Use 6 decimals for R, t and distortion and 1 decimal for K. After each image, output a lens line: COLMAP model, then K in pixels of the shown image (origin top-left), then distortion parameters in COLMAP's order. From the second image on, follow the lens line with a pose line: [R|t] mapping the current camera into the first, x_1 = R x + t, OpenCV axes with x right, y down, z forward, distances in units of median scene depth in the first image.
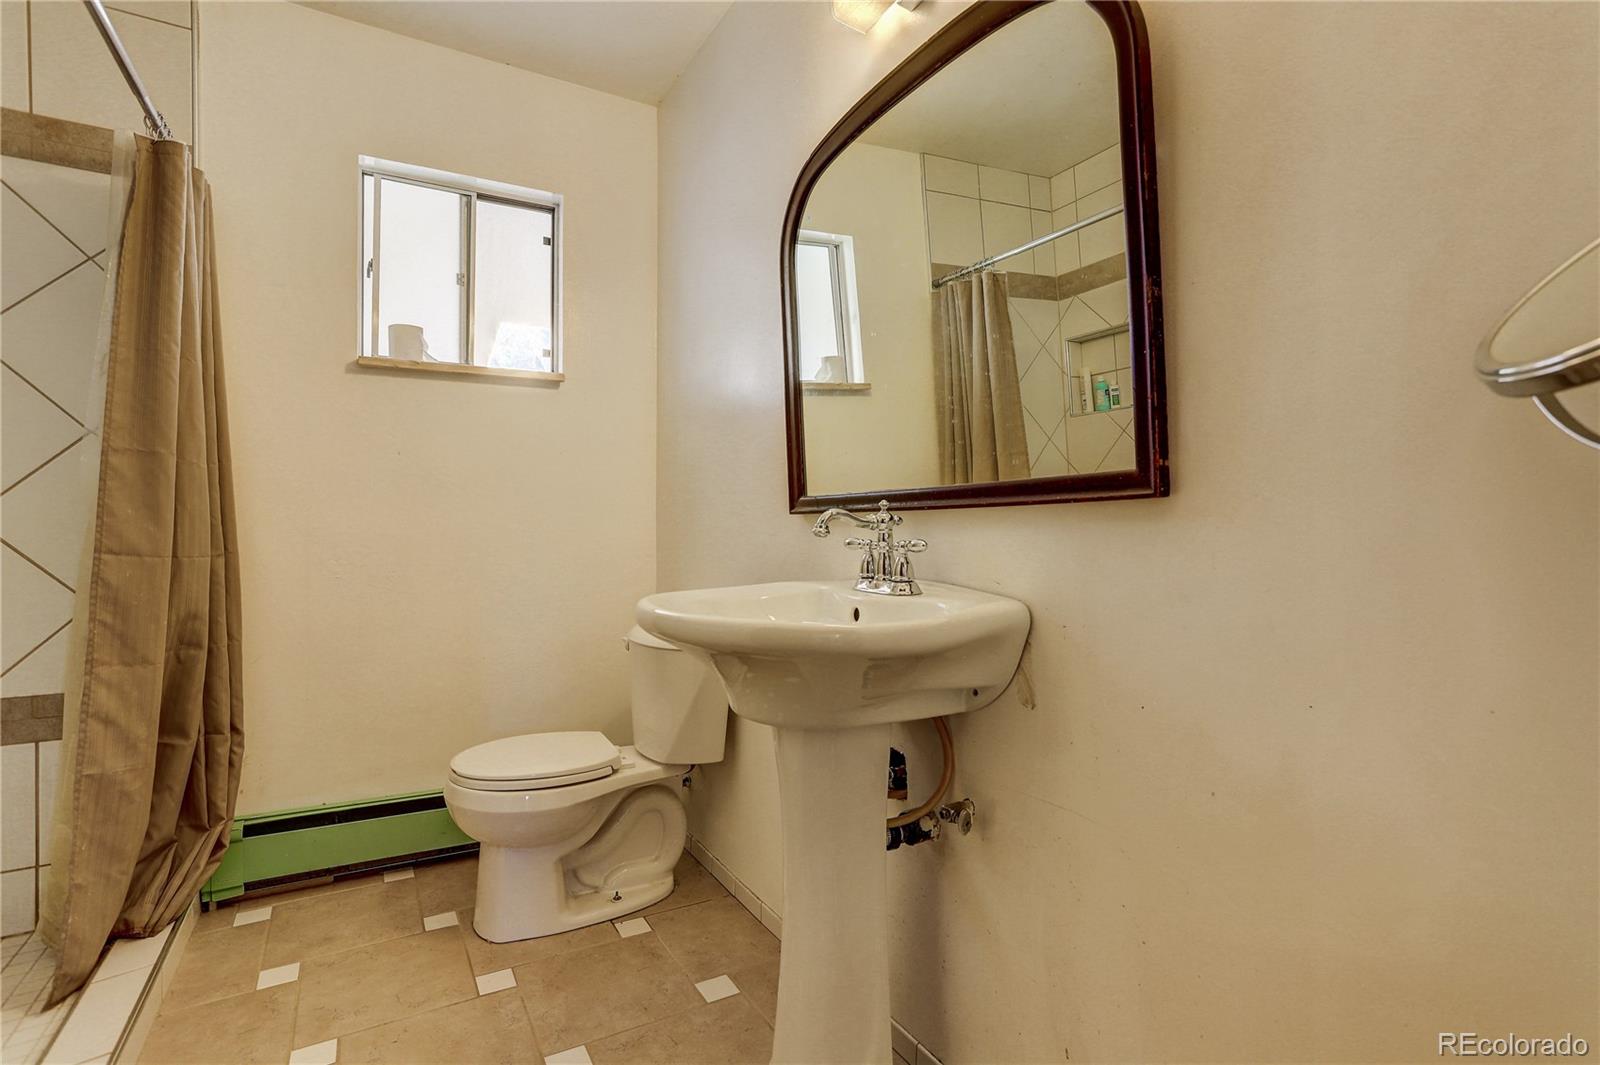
lens RADIAL K [[765.4, 0, 797.0], [0, 765.4, 525.3], [0, 0, 1]] dist [-0.048386, 0.018501]
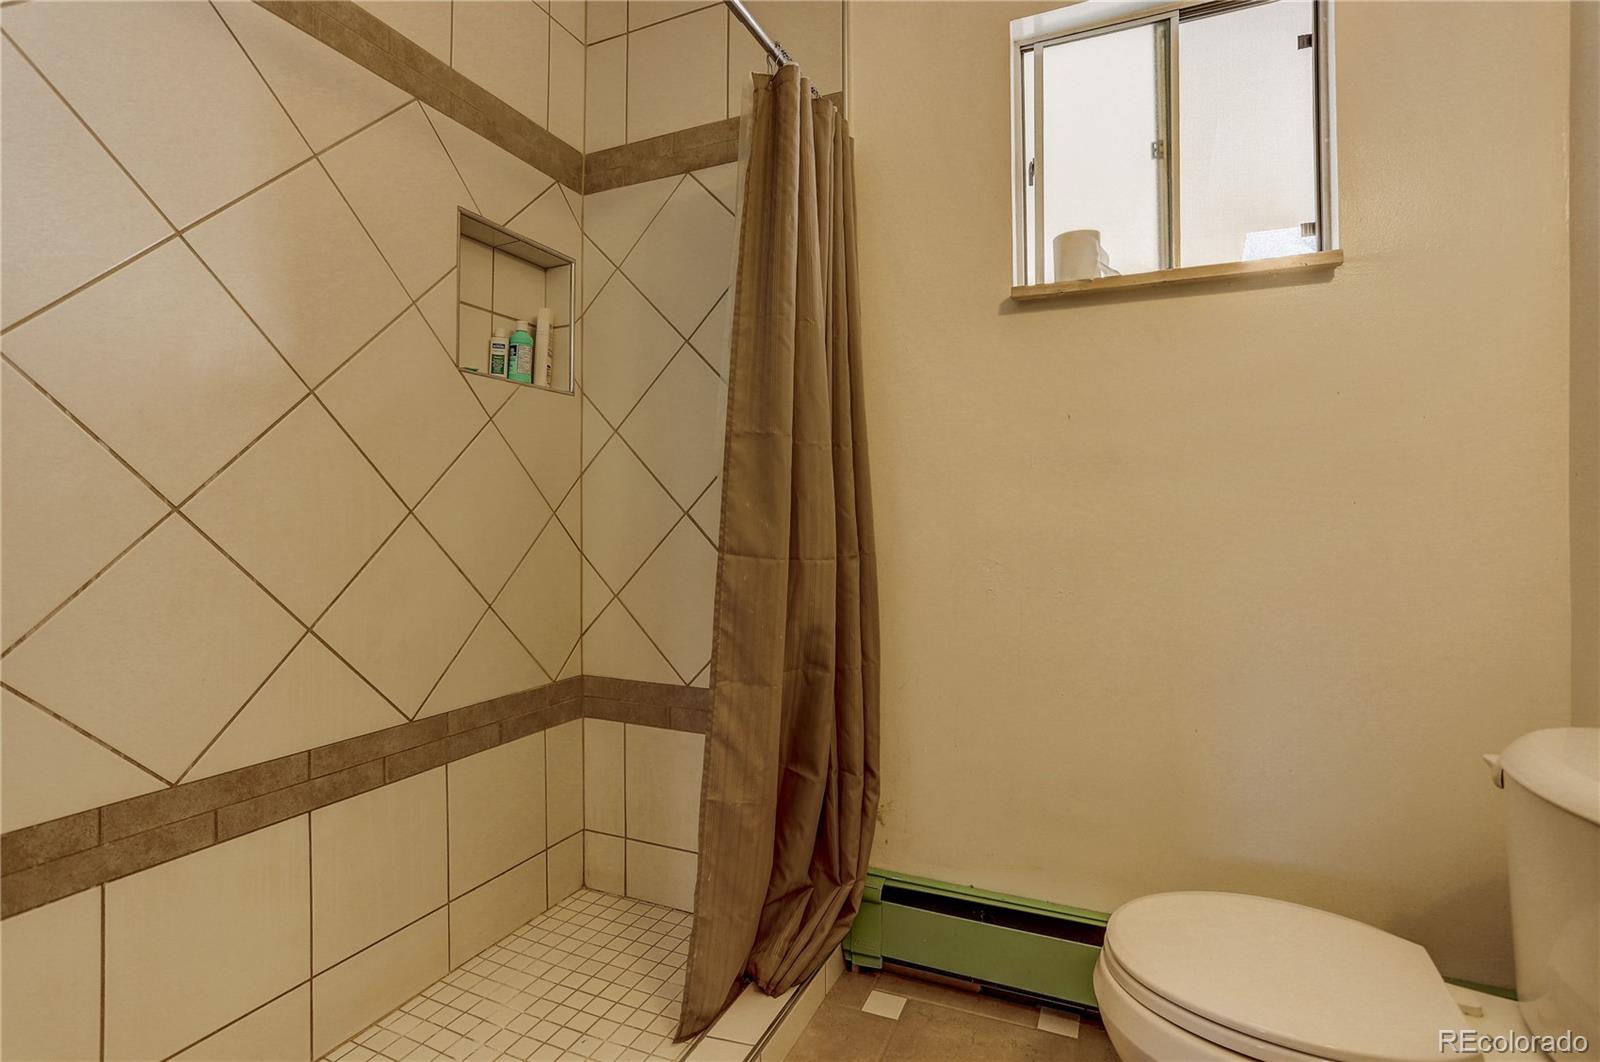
lens RADIAL K [[765.4, 0, 797.0], [0, 765.4, 523.8], [0, 0, 1]] dist [-0.048386, 0.018501]
pose [[0.591814, -0.000909, -0.806074, -0.136453], [0.004960, 0.999985, 0.002515, 0.001191], [0.806059, -0.005487, 0.591810, 0.474710]]
